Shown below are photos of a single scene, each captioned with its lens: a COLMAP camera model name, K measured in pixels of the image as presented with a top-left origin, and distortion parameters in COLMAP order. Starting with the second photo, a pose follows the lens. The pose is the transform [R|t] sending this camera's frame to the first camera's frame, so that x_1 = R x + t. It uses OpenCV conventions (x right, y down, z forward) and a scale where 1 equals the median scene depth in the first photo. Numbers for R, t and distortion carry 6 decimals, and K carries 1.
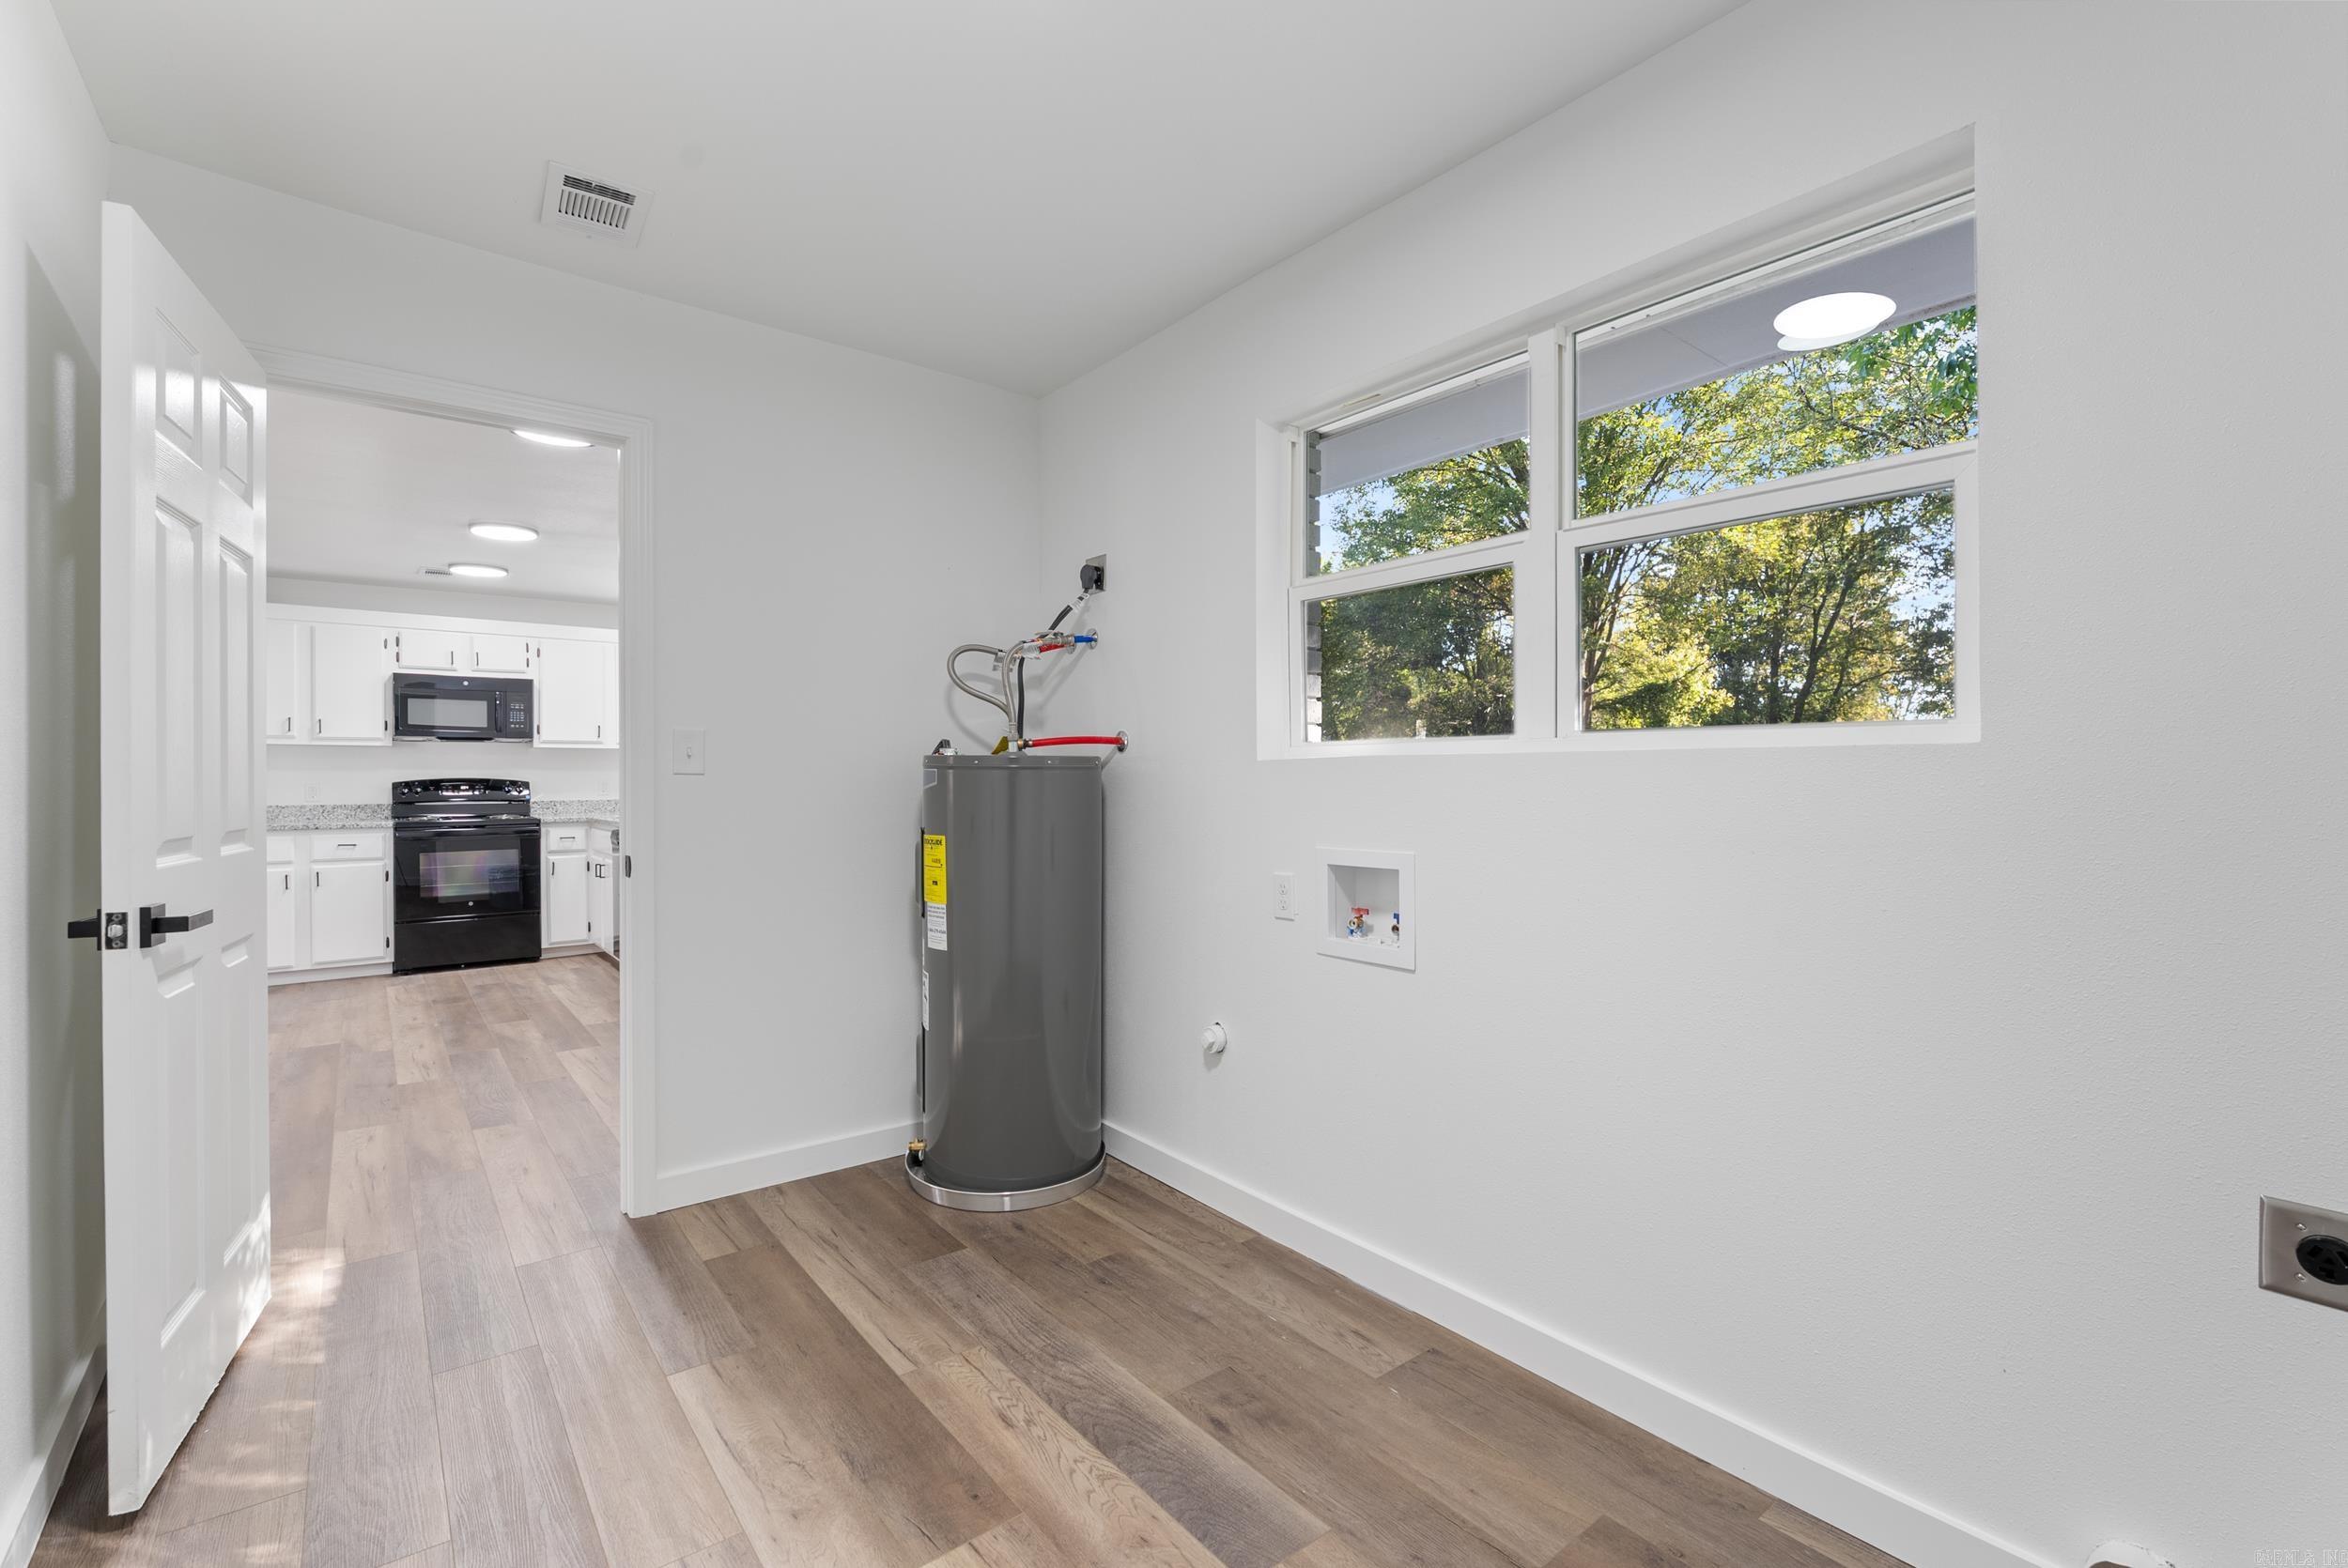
lens RADIAL K [[1050.5, 0, 1178.9], [0, 1050.5, 780.9], [0, 0, 1]] dist [-0.000980, -0.000247]
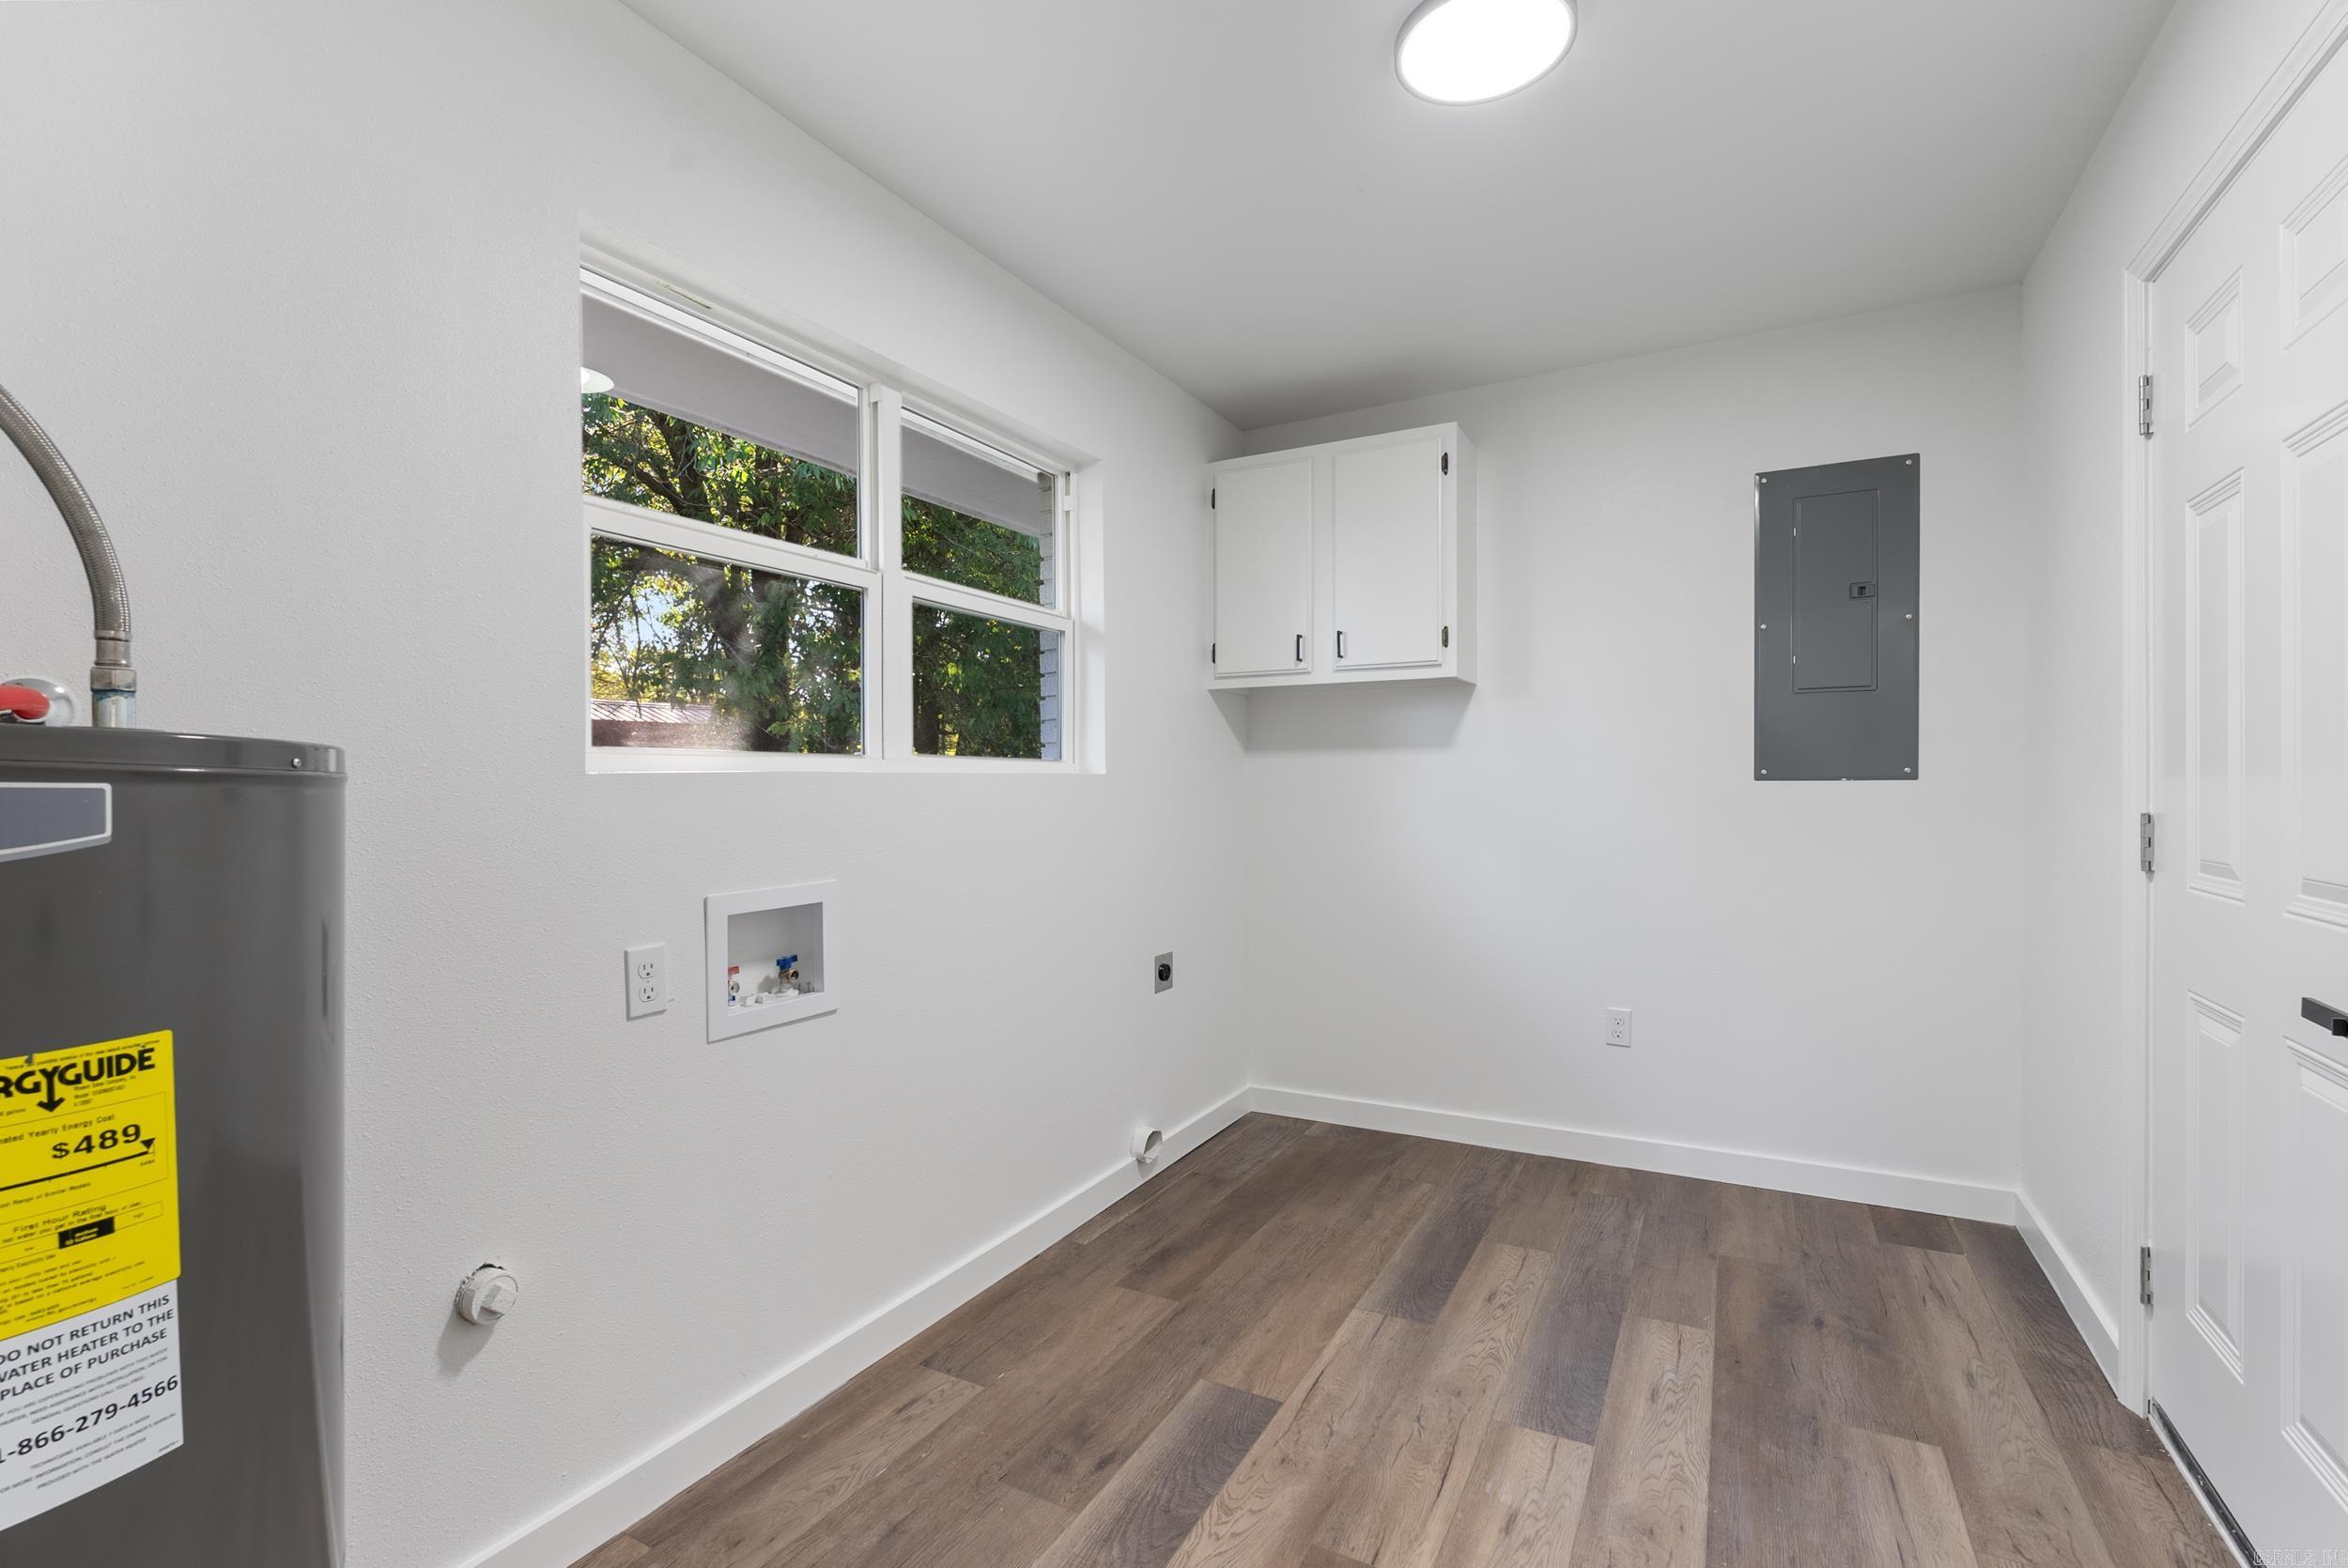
lens RADIAL K [[1050.5, 0, 1173.2], [0, 1050.5, 796.9], [0, 0, 1]] dist [-0.000980, -0.000247]
pose [[-0.401372, -0.002220, 0.915912, -0.680846], [0.015918, 0.999829, 0.009399, -0.007066], [-0.915777, 0.018353, -0.401269, 1.028760]]
